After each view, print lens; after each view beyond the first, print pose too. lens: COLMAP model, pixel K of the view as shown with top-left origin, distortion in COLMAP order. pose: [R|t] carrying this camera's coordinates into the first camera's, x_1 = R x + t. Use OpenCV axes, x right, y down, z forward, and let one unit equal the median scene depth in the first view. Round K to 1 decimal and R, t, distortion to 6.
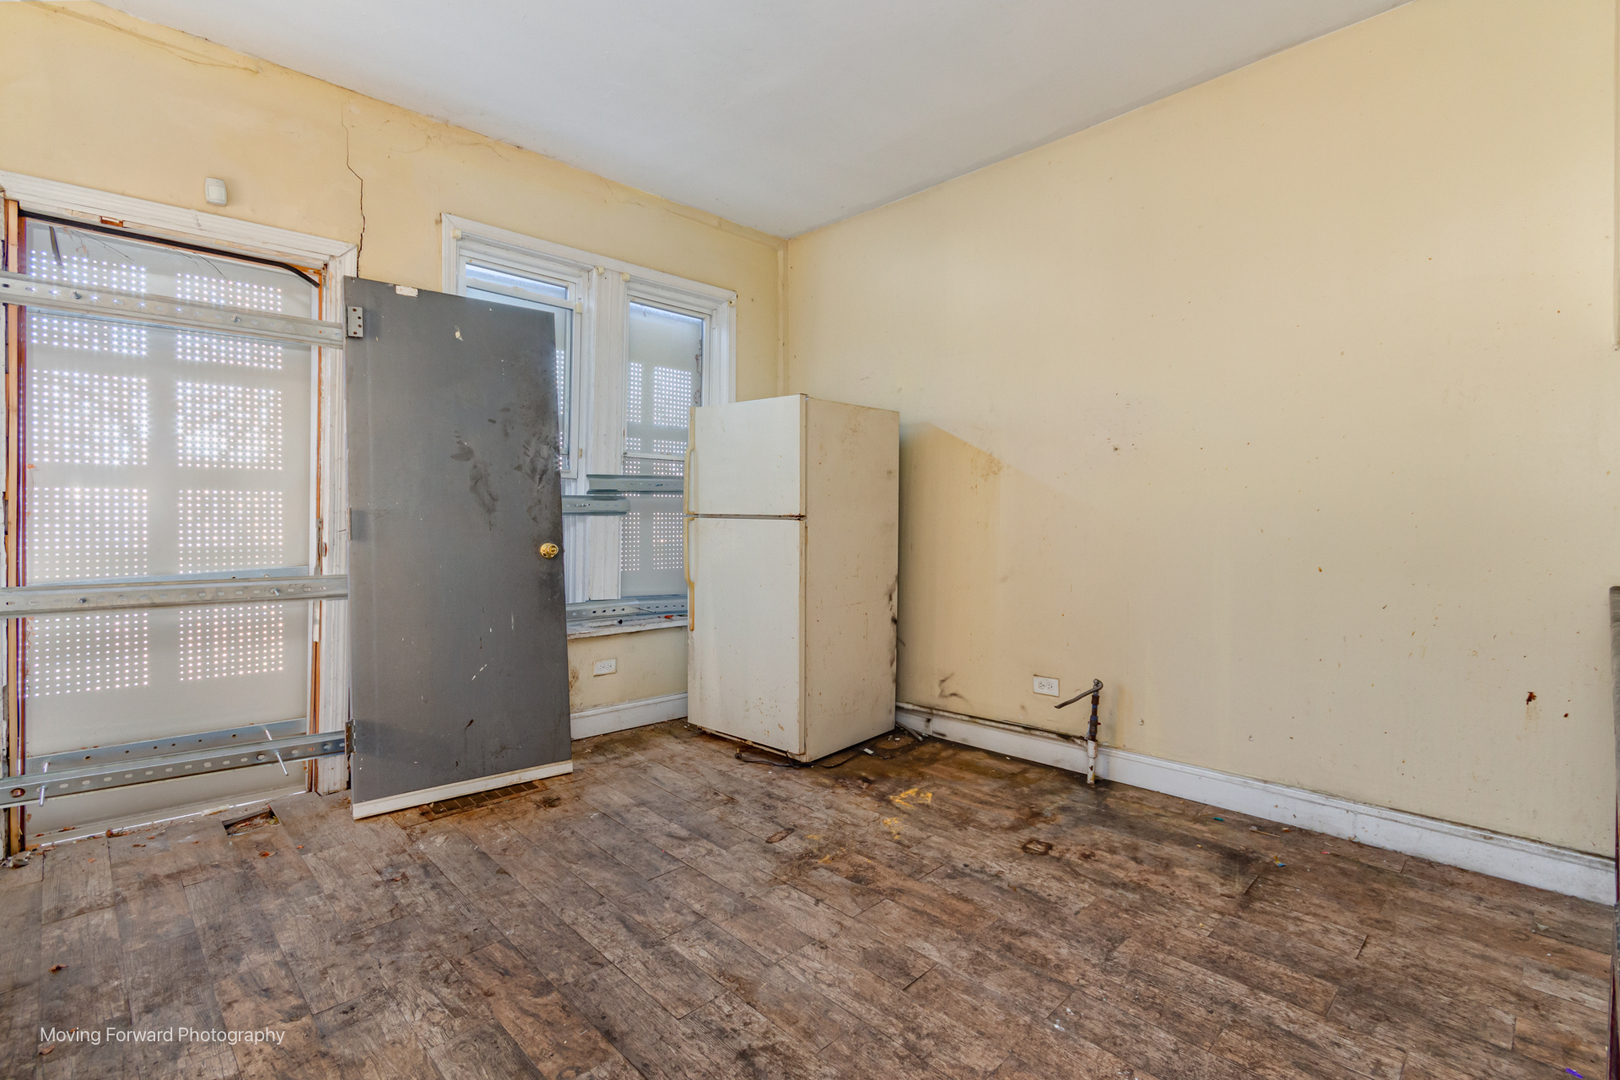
lens RADIAL K [[740.6, 0, 809.3], [0, 740.6, 526.2], [0, 0, 1]] dist [0.003696, 0.000624]
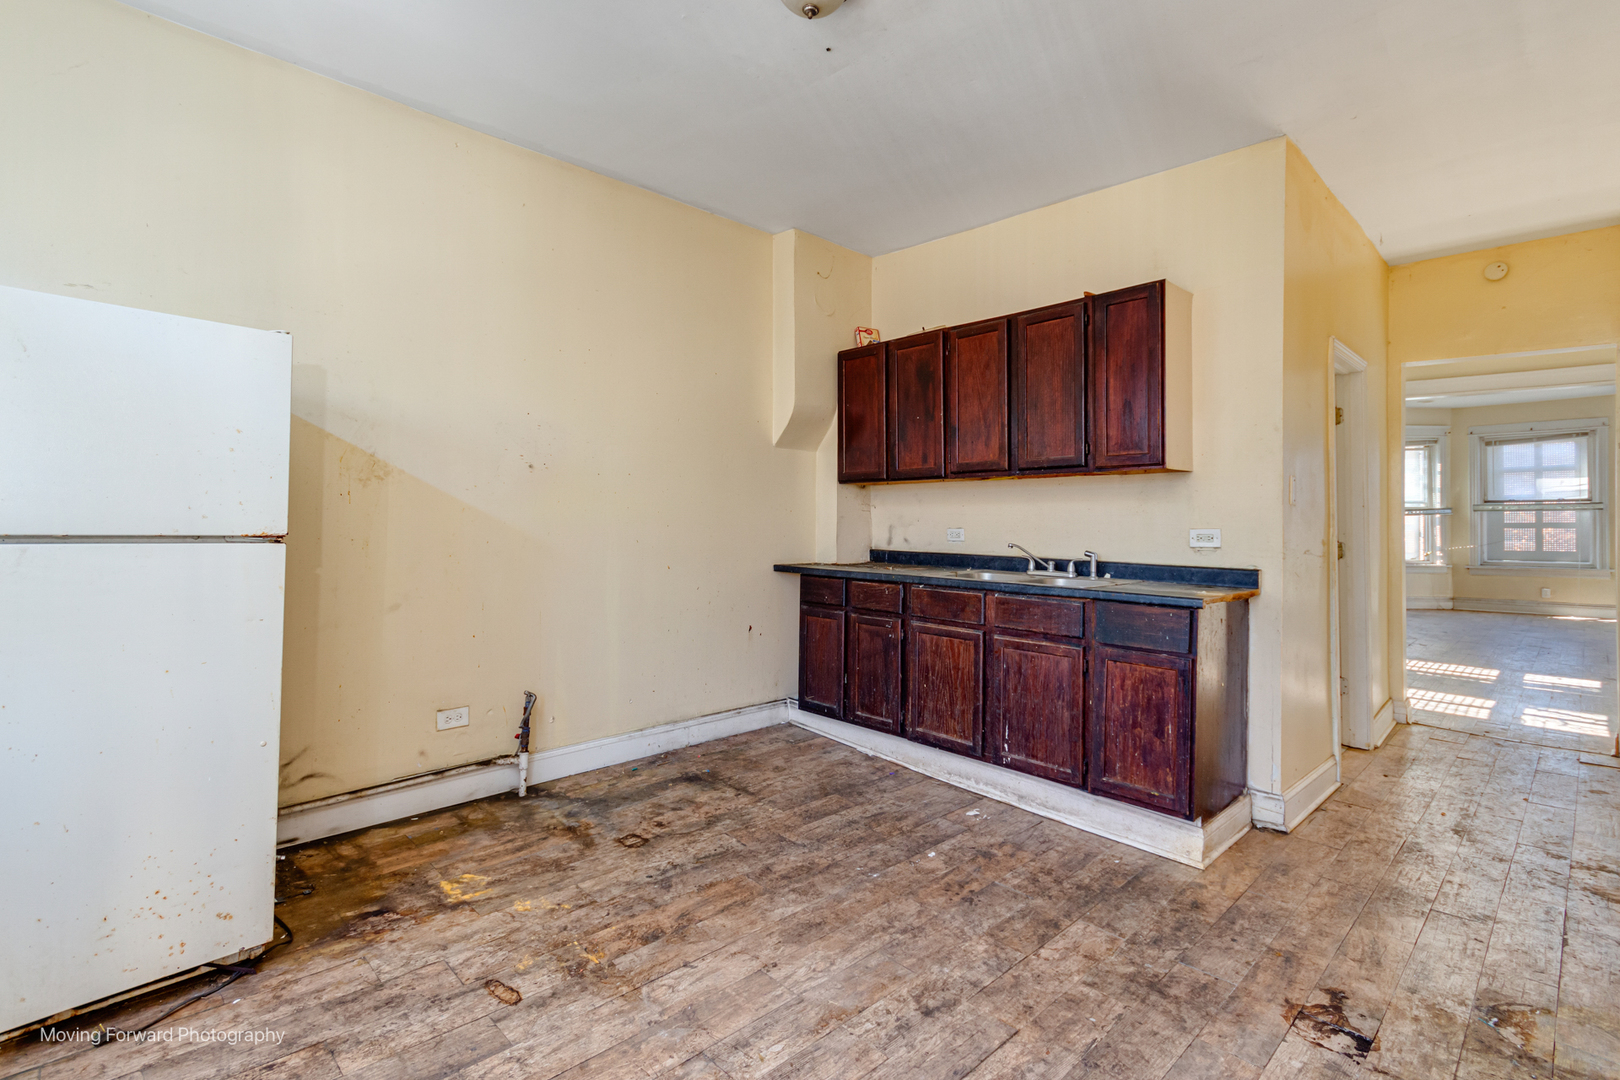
lens RADIAL K [[740.6, 0, 818.3], [0, 740.6, 516.7], [0, 0, 1]] dist [0.003696, 0.000624]
pose [[0.019299, 0.007774, 0.999784, -0.738758], [0.007161, 0.999943, -0.007914, -0.026437], [-0.999788, 0.007312, 0.019242, 0.679192]]
